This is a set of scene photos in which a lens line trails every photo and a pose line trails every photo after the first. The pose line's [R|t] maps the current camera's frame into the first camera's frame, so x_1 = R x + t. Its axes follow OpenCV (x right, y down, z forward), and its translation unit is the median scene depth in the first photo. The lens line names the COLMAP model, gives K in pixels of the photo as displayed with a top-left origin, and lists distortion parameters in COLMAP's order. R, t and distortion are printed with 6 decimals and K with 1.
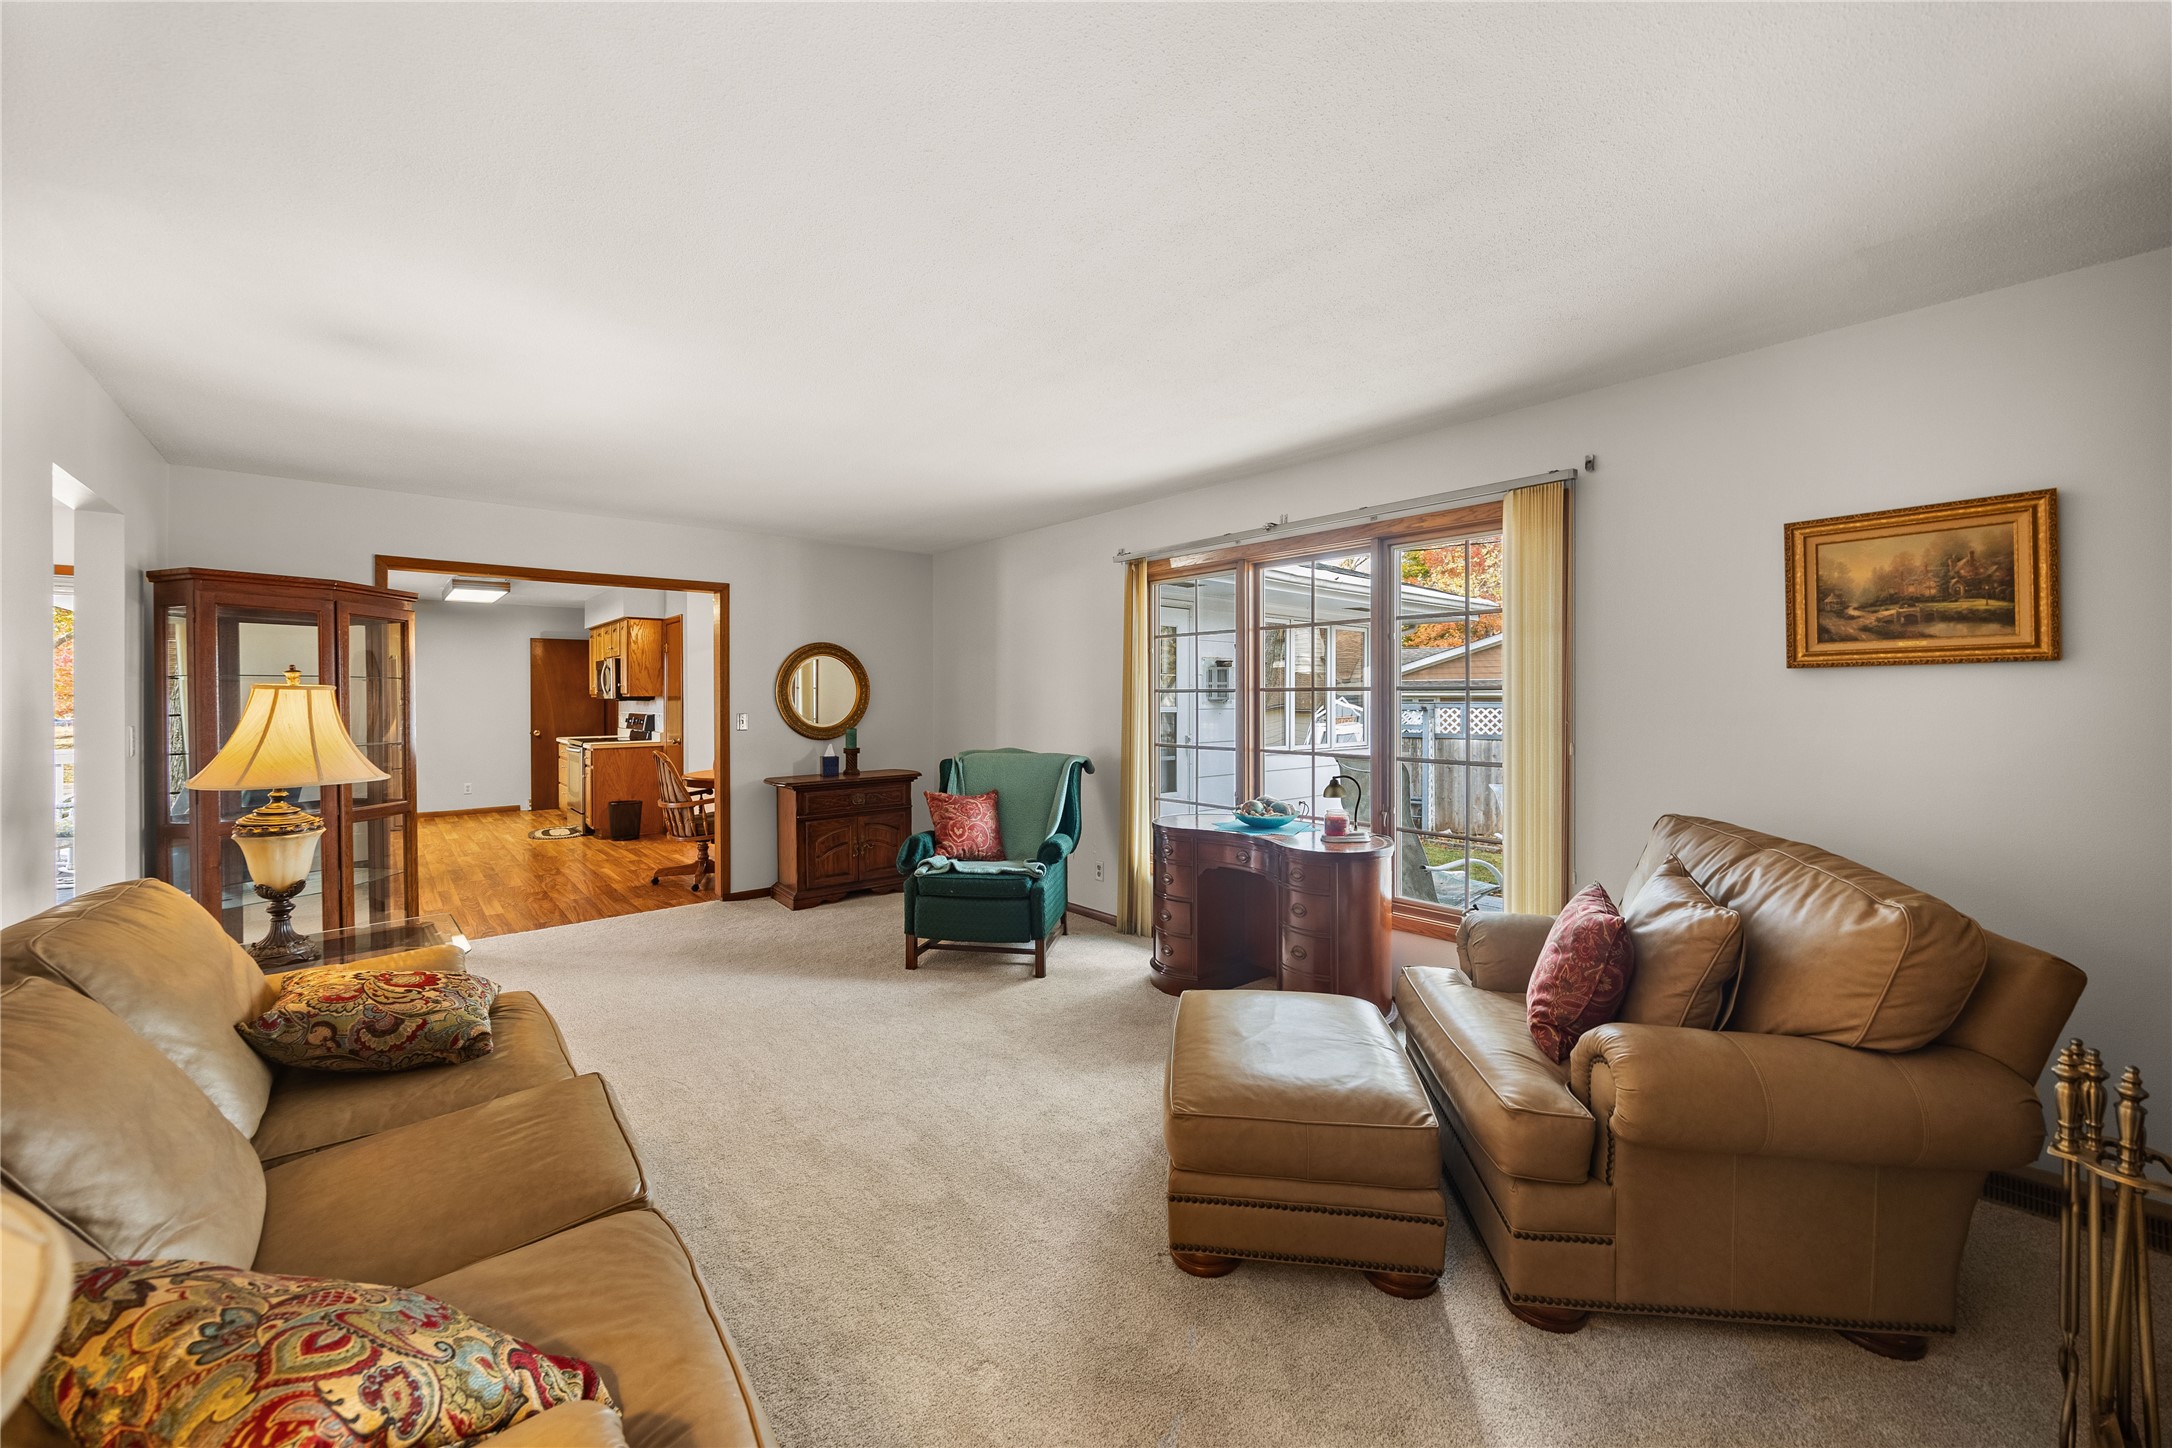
lens RADIAL K [[821.3, 0, 1083.8], [0, 821.3, 696.0], [0, 0, 1]] dist [-0.001608, -0.000196]
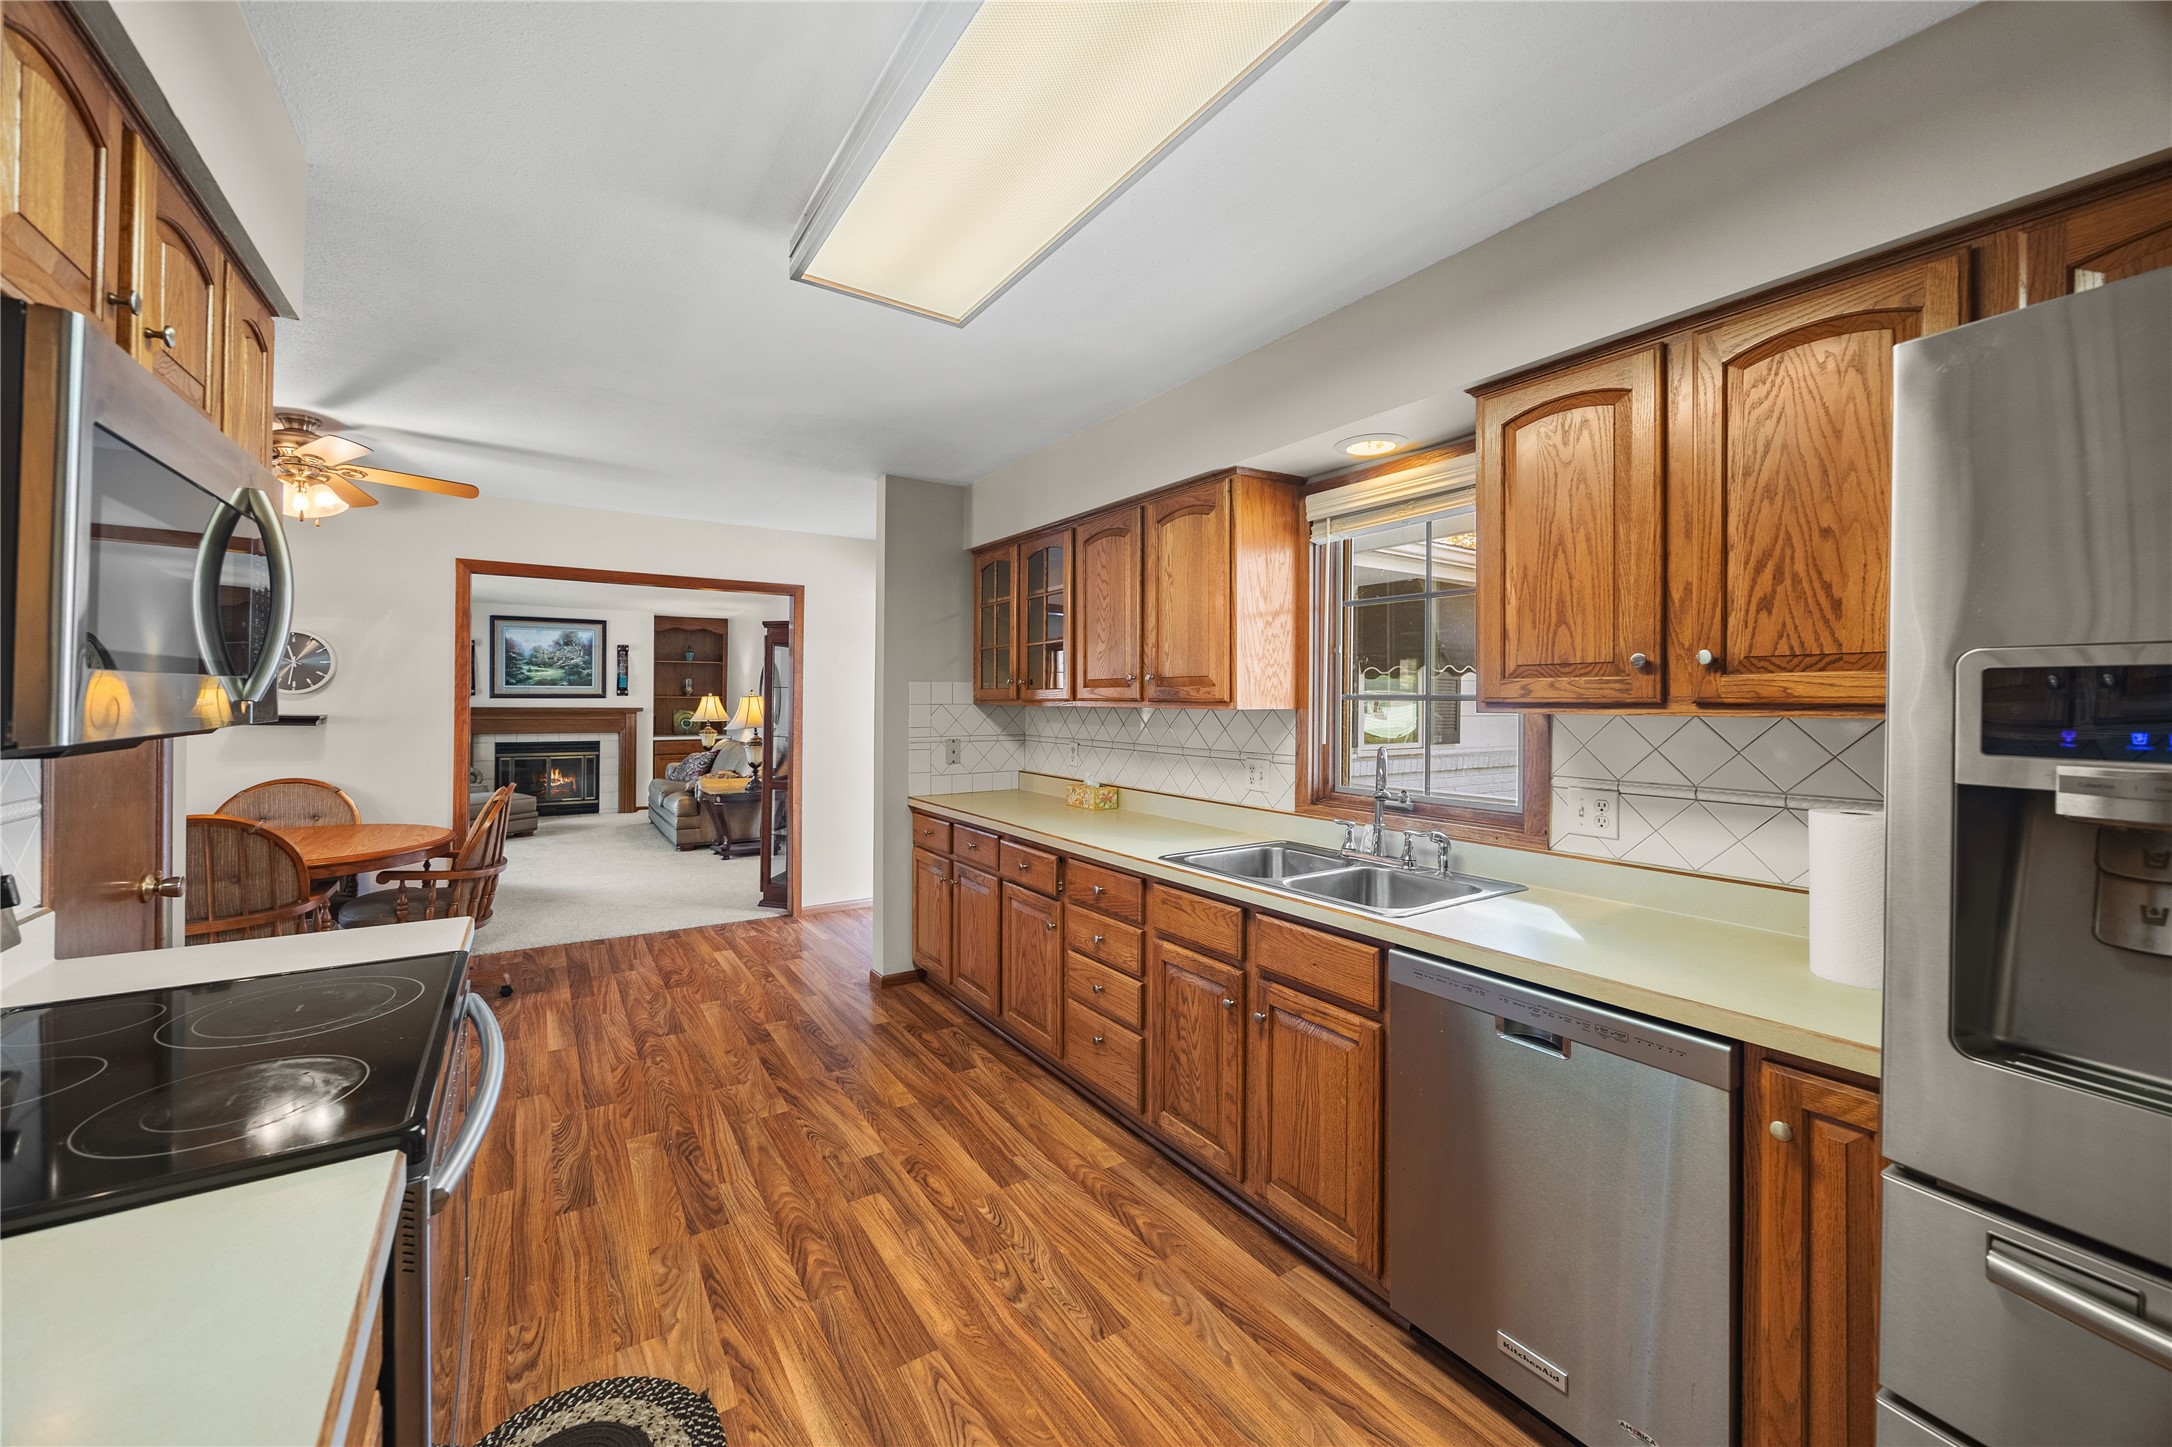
lens RADIAL K [[836.1, 0, 1079.6], [0, 836.1, 696.4], [0, 0, 1]] dist [-0.002283, -0.000228]
pose [[-0.991049, -0.001568, 0.133489, -0.741897], [-0.002132, 0.999989, -0.004078, -0.001381], [-0.133481, -0.004326, -0.991042, 1.120111]]
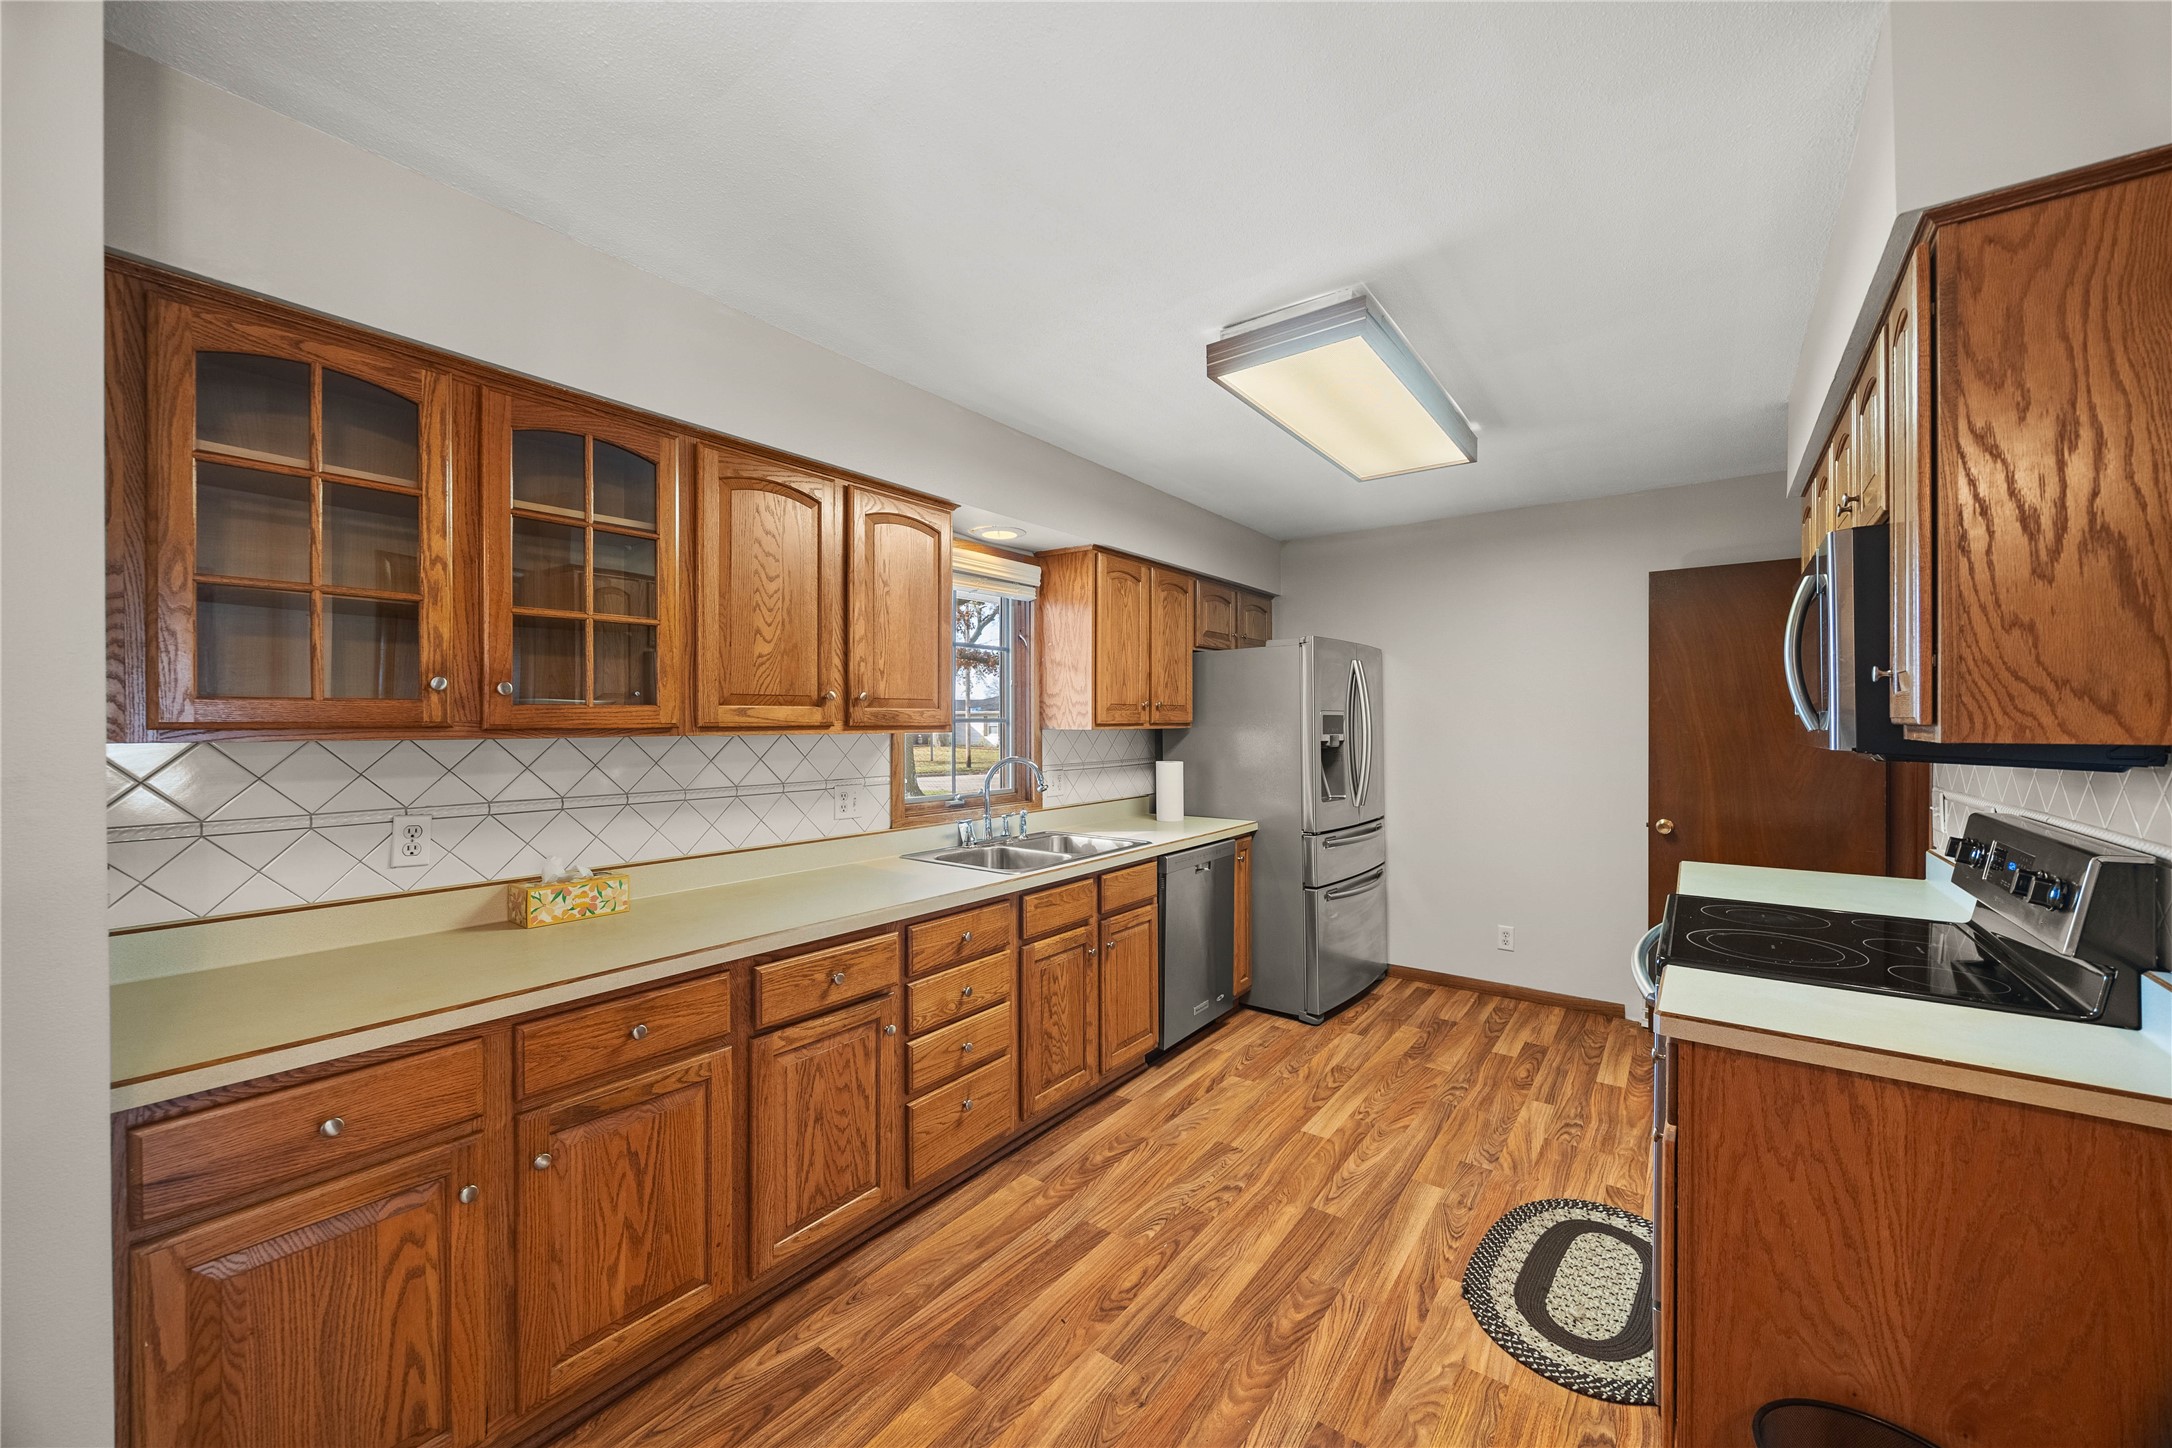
lens RADIAL K [[824.1, 0, 1086.0], [0, 824.1, 724.0], [0, 0, 1]] dist [-0.000623, 0.000095]
pose [[0.213757, 0.006304, -0.976867, -0.421056], [-0.001935, 0.999980, 0.006029, -0.003411], [0.976885, 0.000601, 0.213765, 0.779727]]
